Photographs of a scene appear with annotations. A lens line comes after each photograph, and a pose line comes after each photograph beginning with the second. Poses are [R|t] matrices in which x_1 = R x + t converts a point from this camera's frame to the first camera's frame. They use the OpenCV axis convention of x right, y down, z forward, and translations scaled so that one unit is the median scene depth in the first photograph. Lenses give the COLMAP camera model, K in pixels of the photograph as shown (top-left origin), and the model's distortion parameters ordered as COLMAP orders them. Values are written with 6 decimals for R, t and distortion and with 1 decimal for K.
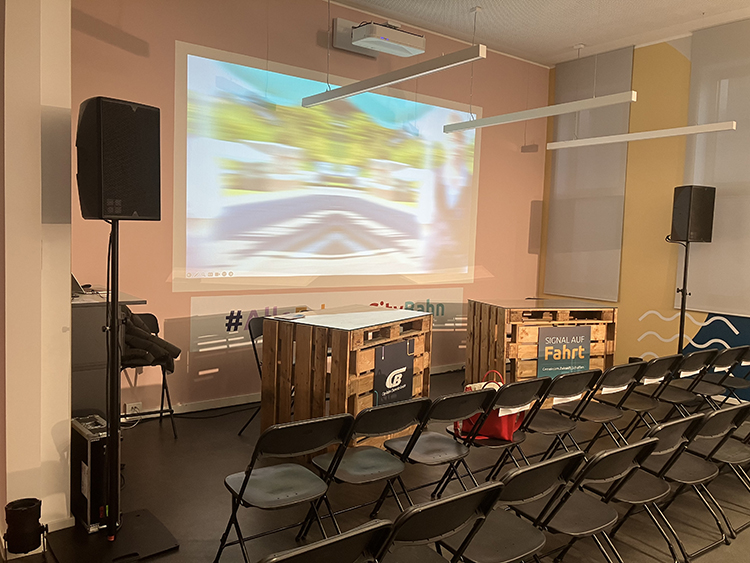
lens RADIAL K [[608.7, 0, 375.7], [0, 608.7, 280.3], [0, 0, 1]] dist [0.009101, 0.010554]
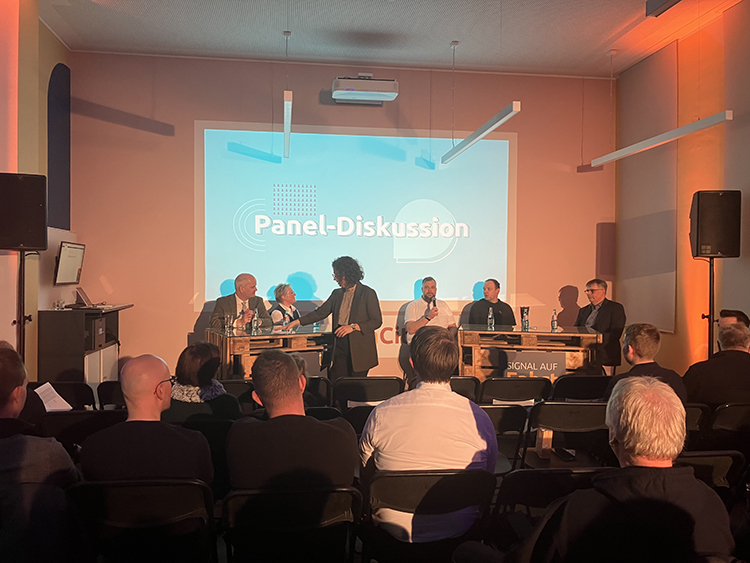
lens RADIAL K [[608.7, 0, 372.9], [0, 608.7, 280.9], [0, 0, 1]] dist [0.009101, 0.010554]
pose [[0.871411, -0.024633, -0.489935, 0.553886], [-0.014291, 0.997040, -0.075547, 0.040992], [0.490345, 0.072834, 0.868480, 0.057287]]
